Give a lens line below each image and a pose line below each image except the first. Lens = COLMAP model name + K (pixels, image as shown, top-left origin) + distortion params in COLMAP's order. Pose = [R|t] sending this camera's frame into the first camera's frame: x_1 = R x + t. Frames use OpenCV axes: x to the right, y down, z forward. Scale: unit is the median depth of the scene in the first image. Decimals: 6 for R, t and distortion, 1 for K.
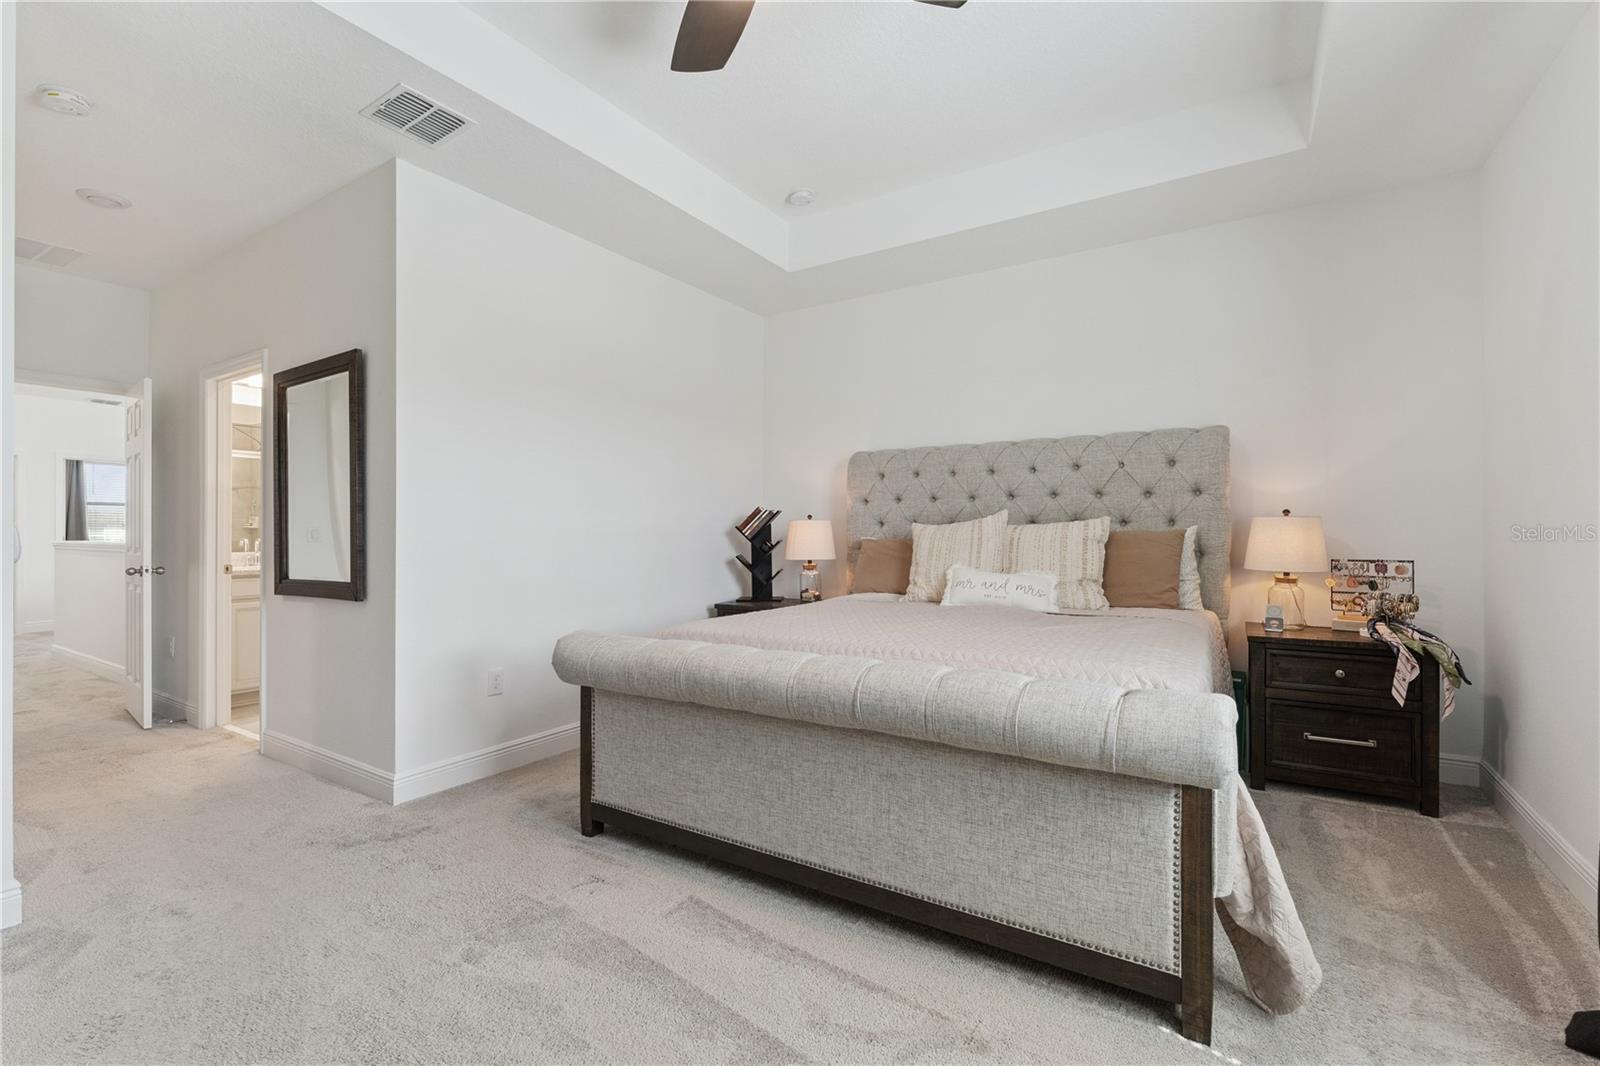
lens RADIAL K [[710.5, 0, 797.5], [0, 710.5, 536.9], [0, 0, 1]] dist [-0.003716, -0.000806]
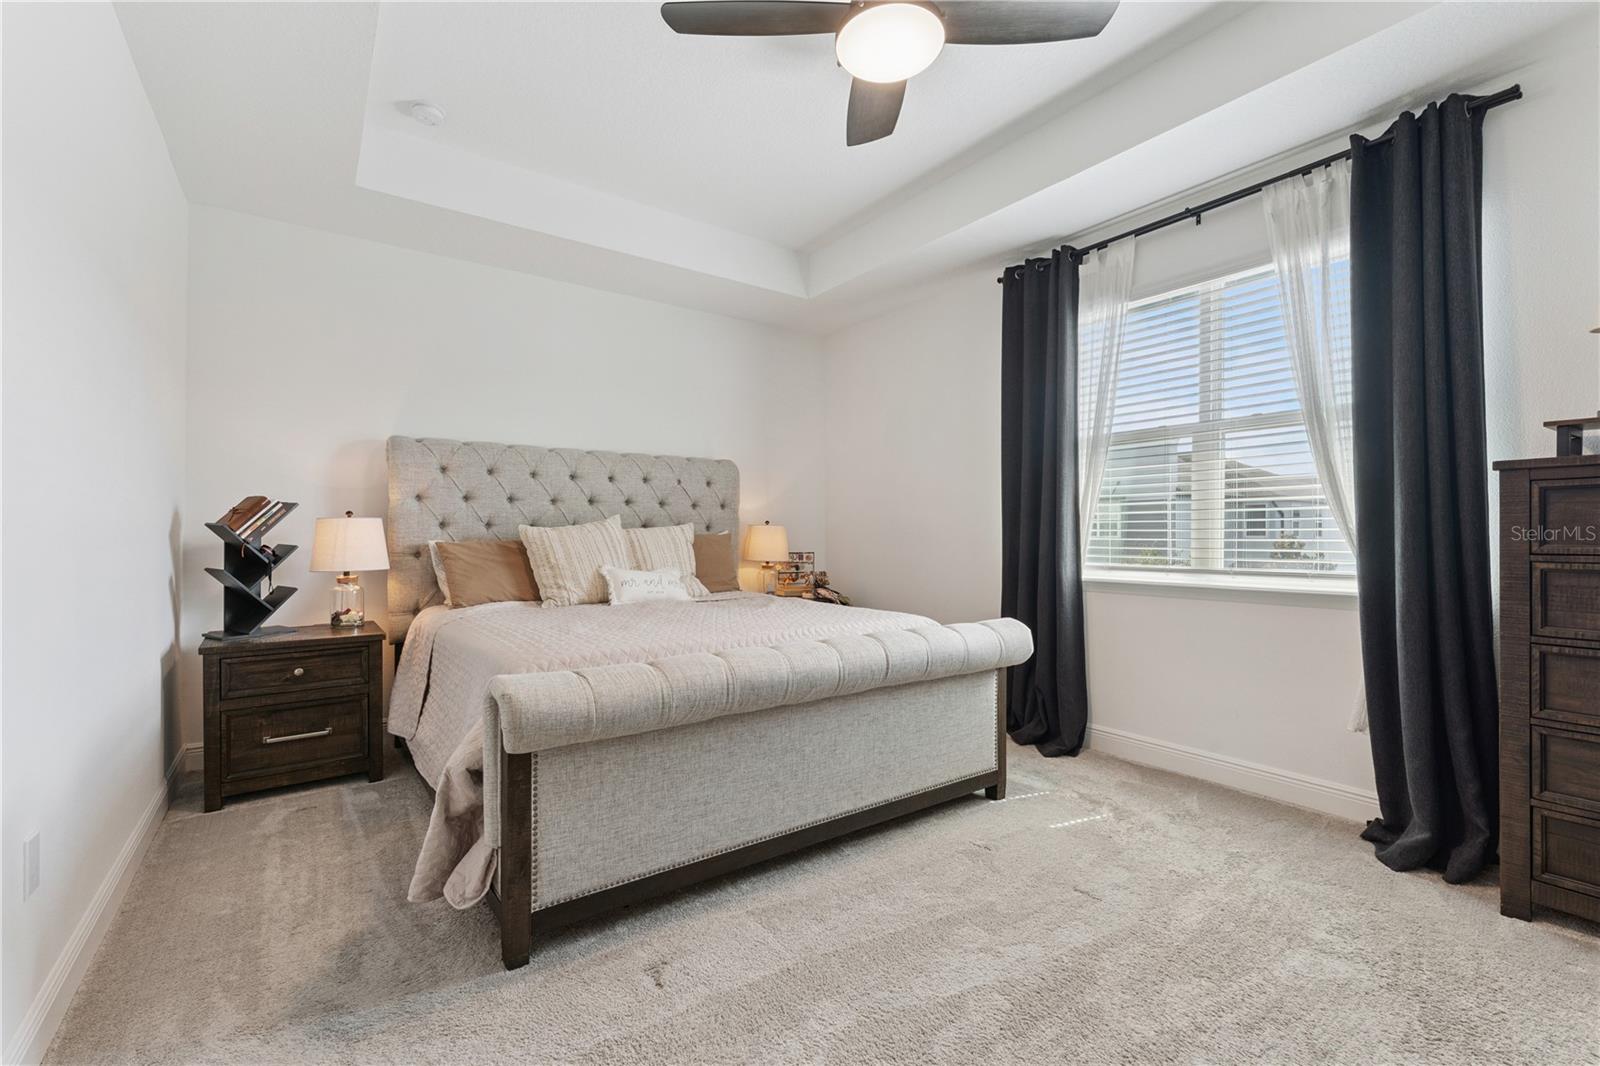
lens RADIAL K [[710.5, 0, 764.5], [0, 710.5, 531.6], [0, 0, 1]] dist [-0.003716, -0.000806]
pose [[0.367768, 0.007290, 0.929889, -0.694808], [0.002341, 0.999959, -0.008765, -0.001865], [-0.929915, 0.005400, 0.367735, 0.414729]]
